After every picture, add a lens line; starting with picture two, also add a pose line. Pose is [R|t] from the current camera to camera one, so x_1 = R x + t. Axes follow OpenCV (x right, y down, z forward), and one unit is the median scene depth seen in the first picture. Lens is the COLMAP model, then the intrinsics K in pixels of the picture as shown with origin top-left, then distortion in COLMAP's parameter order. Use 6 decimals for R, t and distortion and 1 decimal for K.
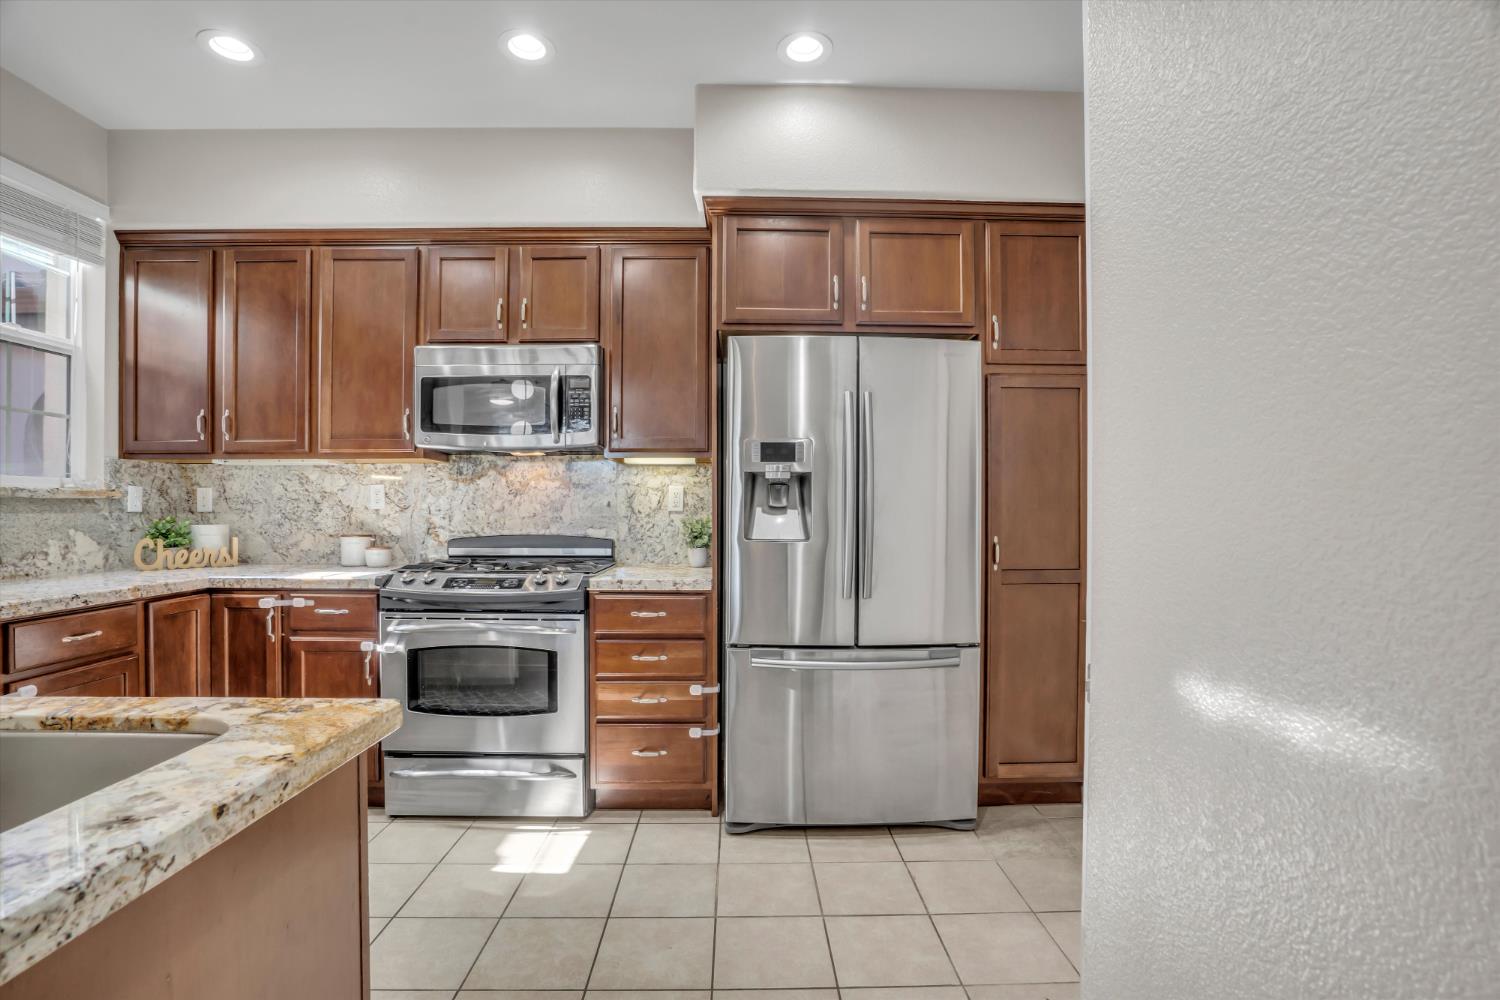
lens RADIAL K [[710.0, 0, 750.9], [0, 710.0, 510.1], [0, 0, 1]] dist [-0.021339, 0.005477]
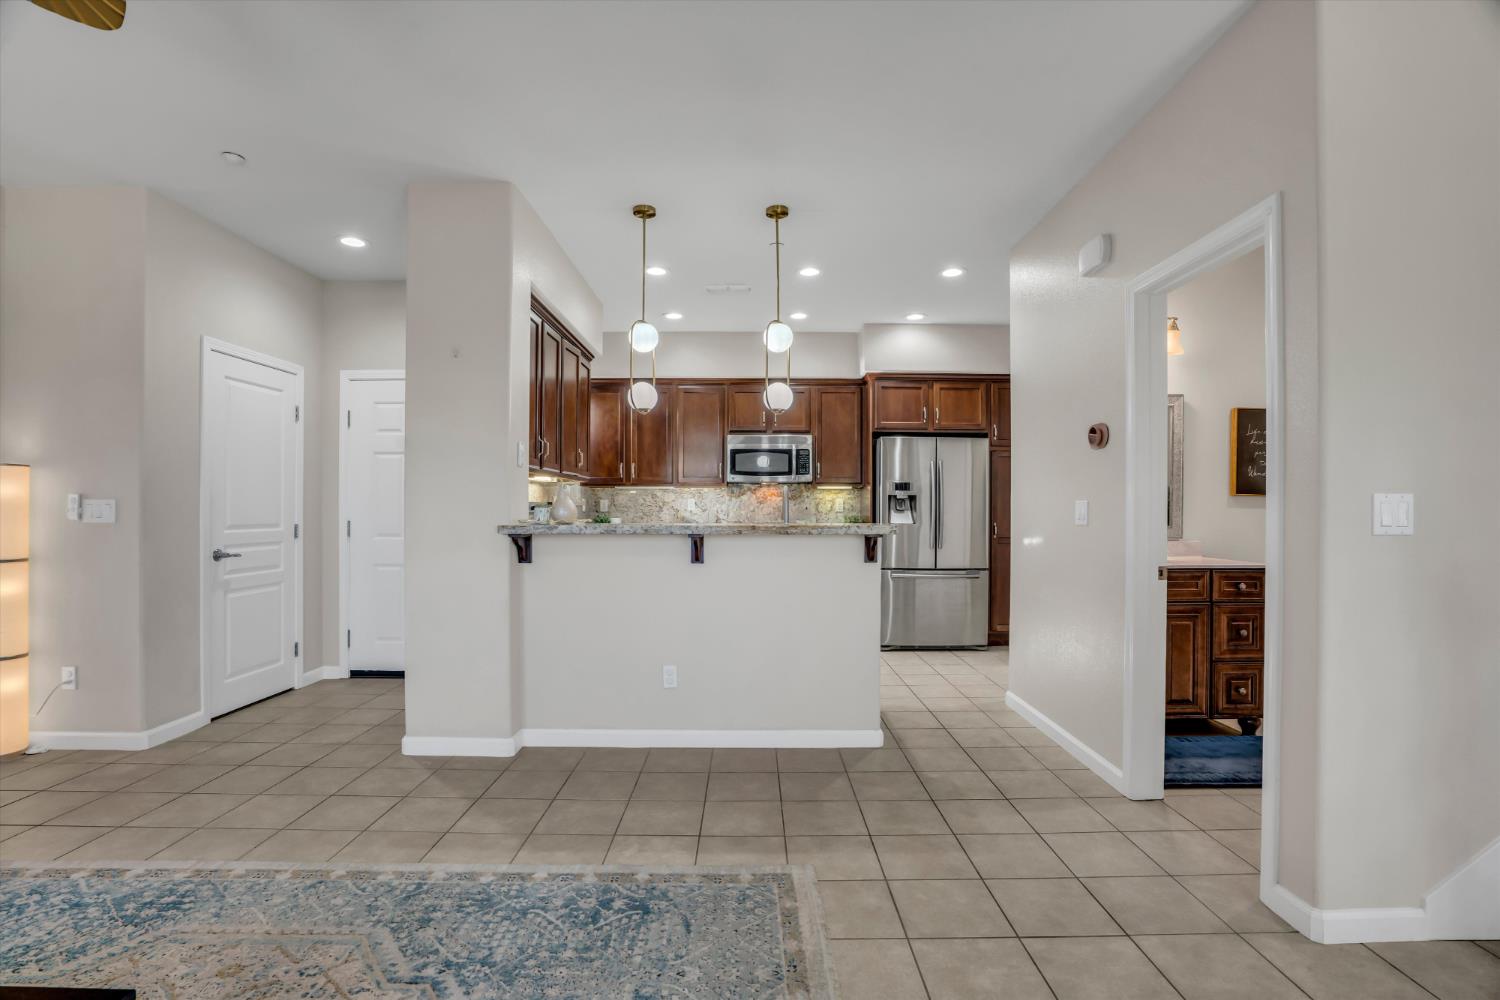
lens RADIAL K [[710.0, 0, 753.6], [0, 710.0, 508.9], [0, 0, 1]] dist [-0.021339, 0.005477]
pose [[0.999986, 0.002344, -0.004757, -0.408409], [-0.002364, 0.999988, -0.004197, 0.002658], [0.004747, 0.004208, 0.999980, -1.242103]]
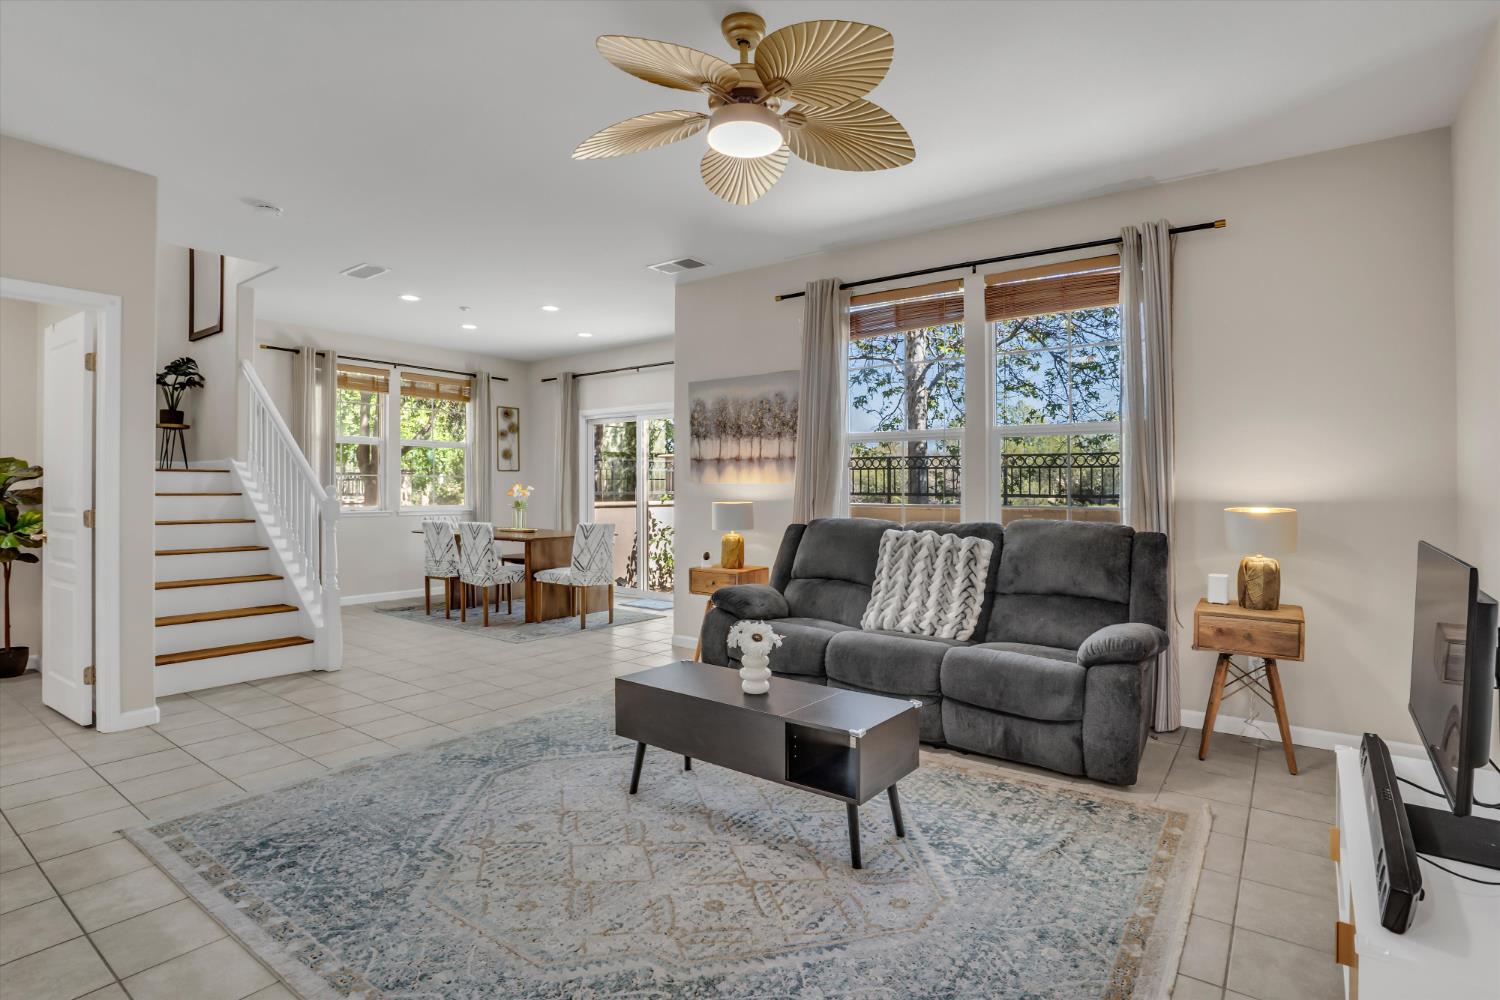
lens RADIAL K [[748.0, 0, 741.6], [0, 748.0, 485.9], [0, 0, 1]] dist [-0.043028, 0.000947]
pose [[-0.790575, 0.004368, 0.612350, -1.508518], [0.004032, 0.999990, -0.001927, 0.004631], [-0.612352, 0.000946, -0.790584, -0.154313]]
